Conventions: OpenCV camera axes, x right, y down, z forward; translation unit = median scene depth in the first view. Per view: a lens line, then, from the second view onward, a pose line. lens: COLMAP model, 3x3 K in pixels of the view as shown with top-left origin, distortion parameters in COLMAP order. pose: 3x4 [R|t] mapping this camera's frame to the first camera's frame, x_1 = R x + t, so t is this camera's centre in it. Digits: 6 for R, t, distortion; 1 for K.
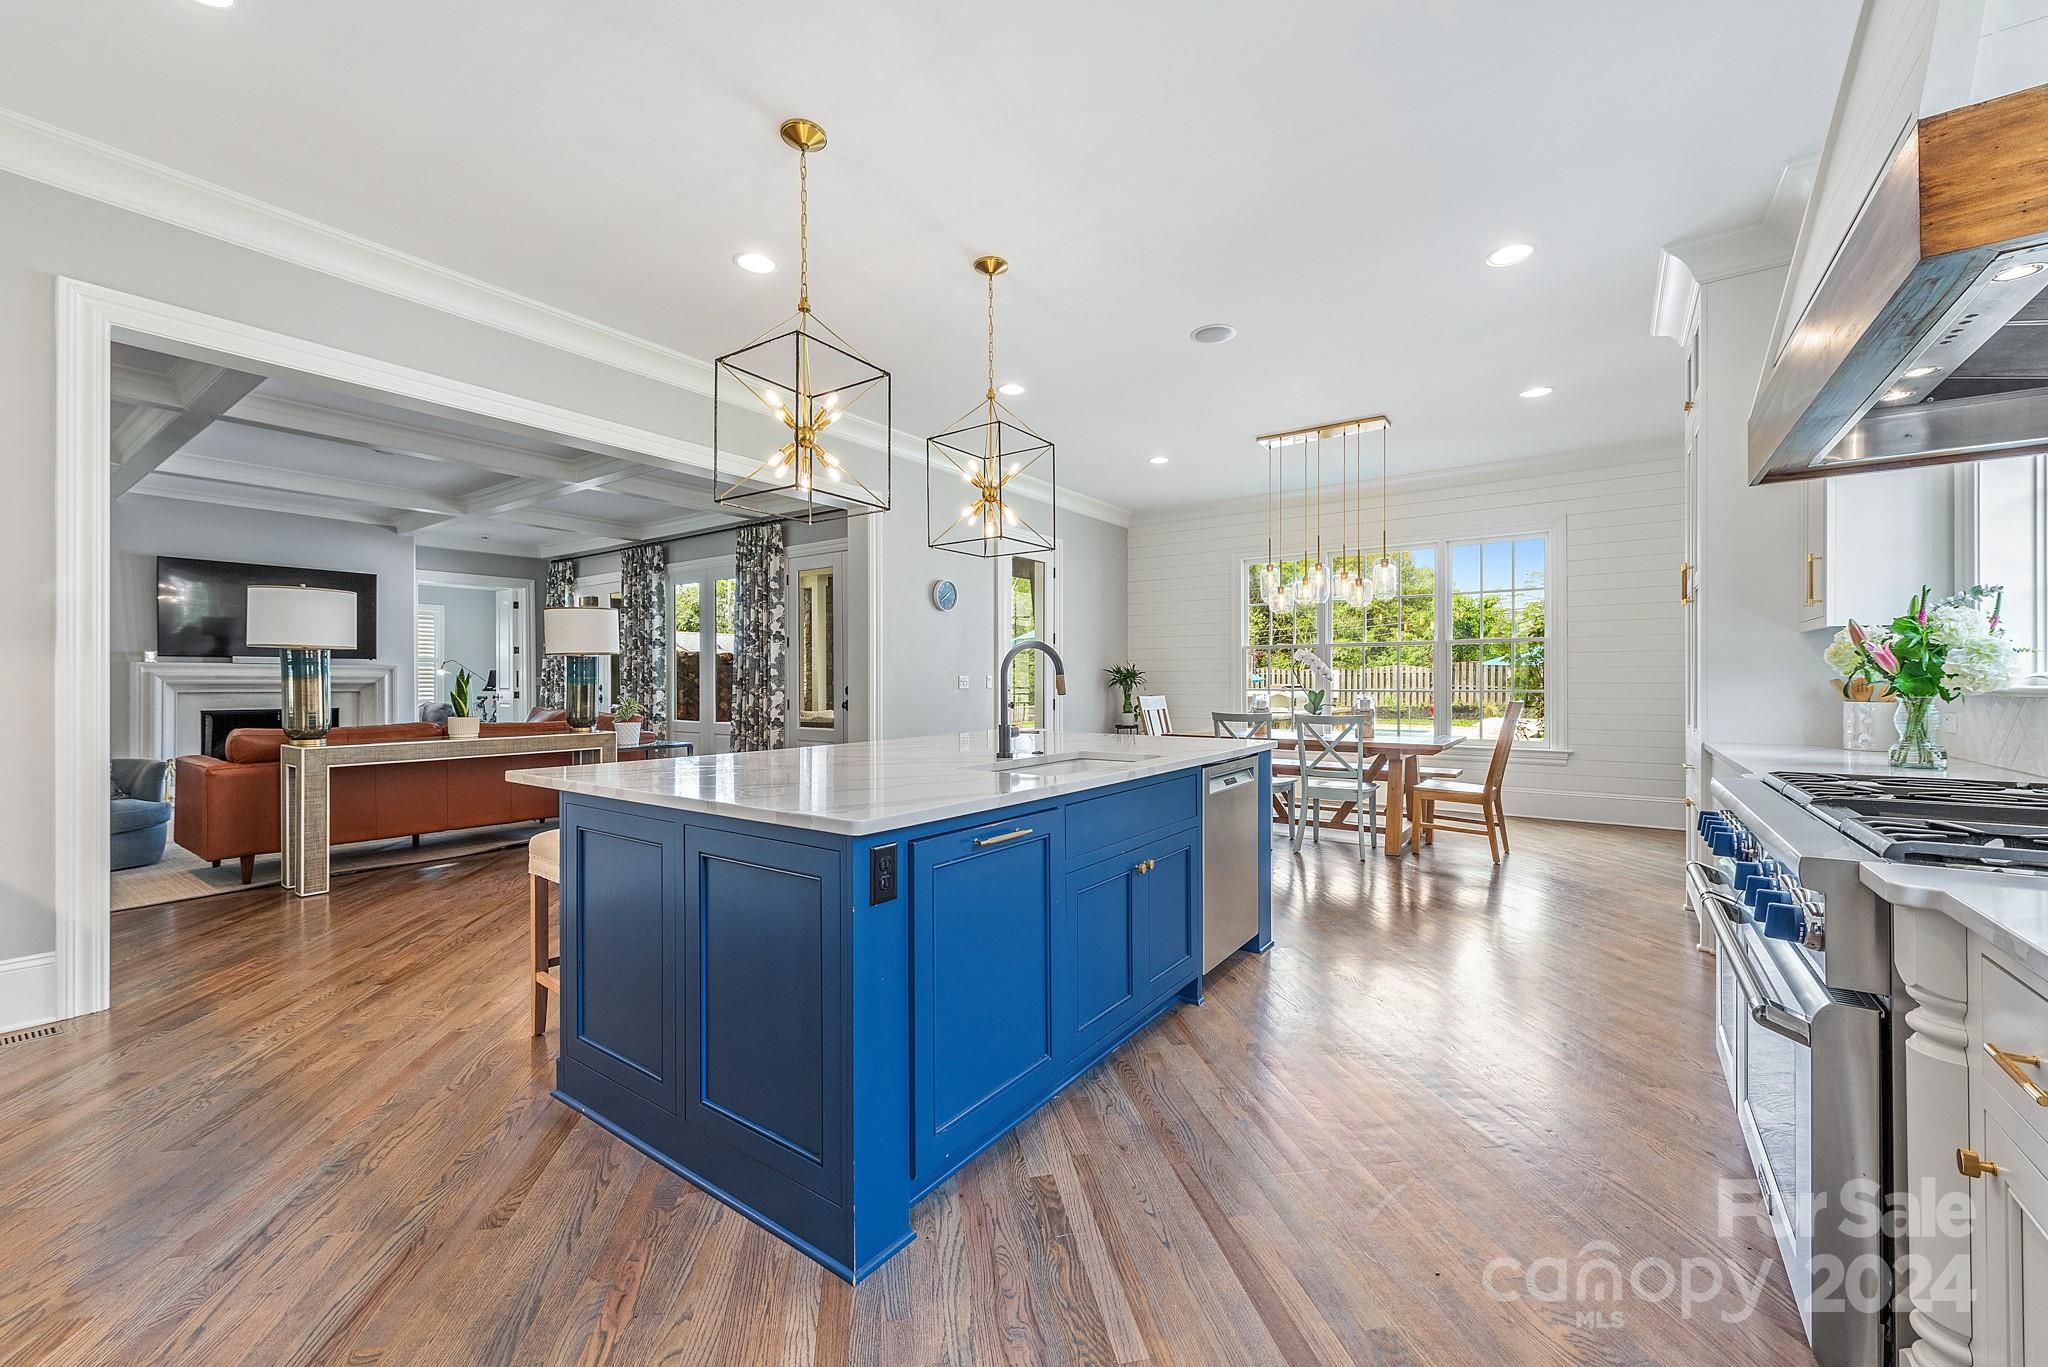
lens RADIAL K [[798.2, 0, 1021.2], [0, 798.2, 684.2], [0, 0, 1]] dist [0.011190, -0.002227]
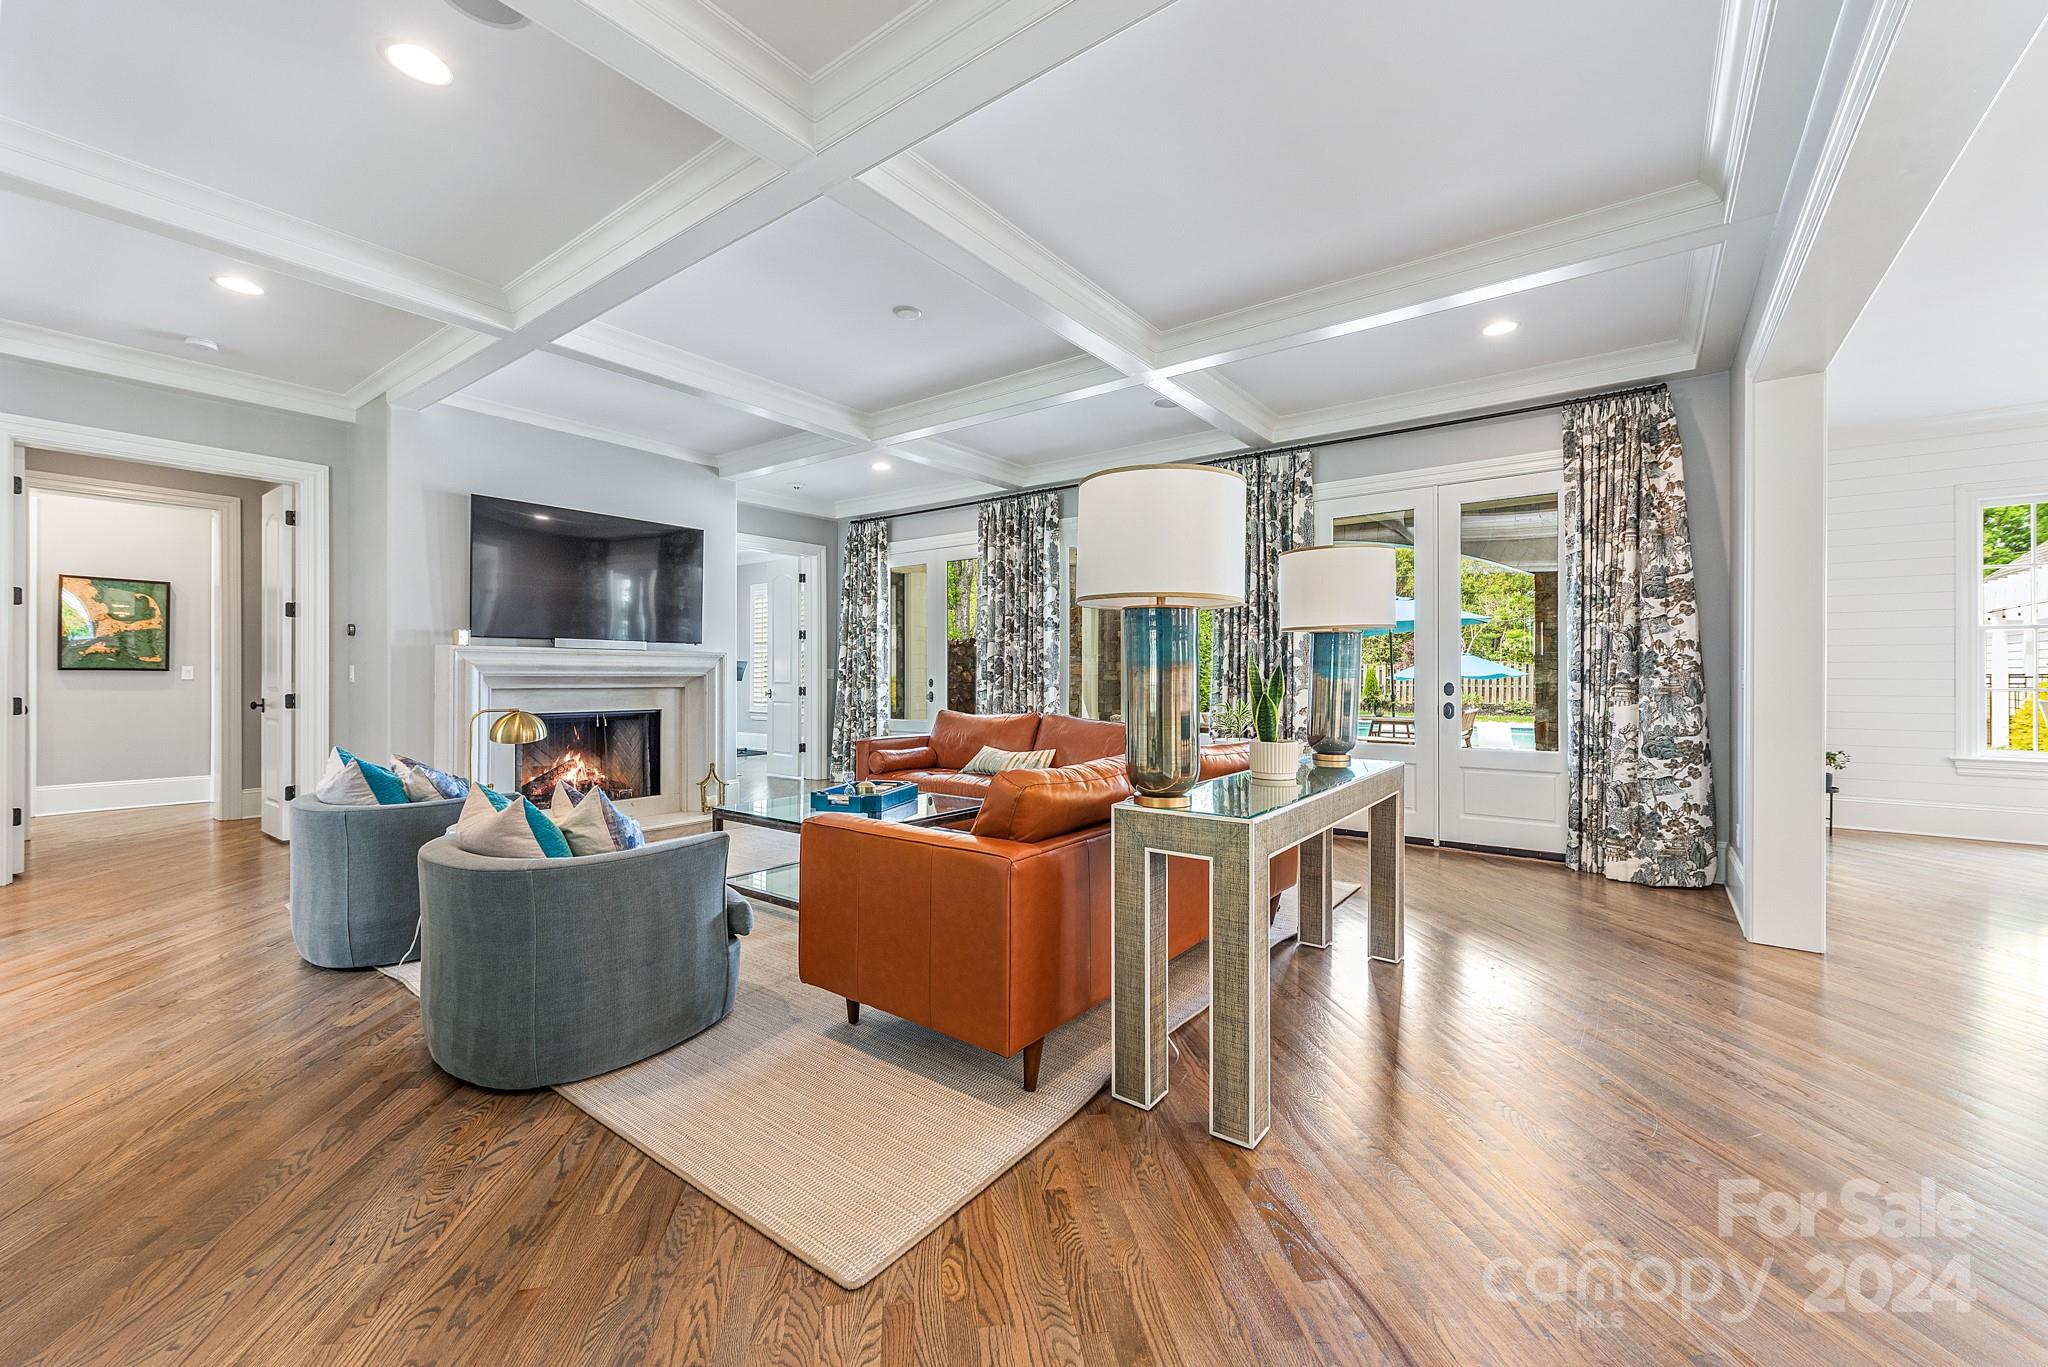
lens RADIAL K [[798.2, 0, 1025.6], [0, 798.2, 676.4], [0, 0, 1]] dist [0.011190, -0.002227]
pose [[0.999904, 0.001758, -0.013731, -0.490207], [-0.001795, 0.999995, -0.002682, 0.000066], [0.013727, 0.002707, 0.999902, 0.264399]]
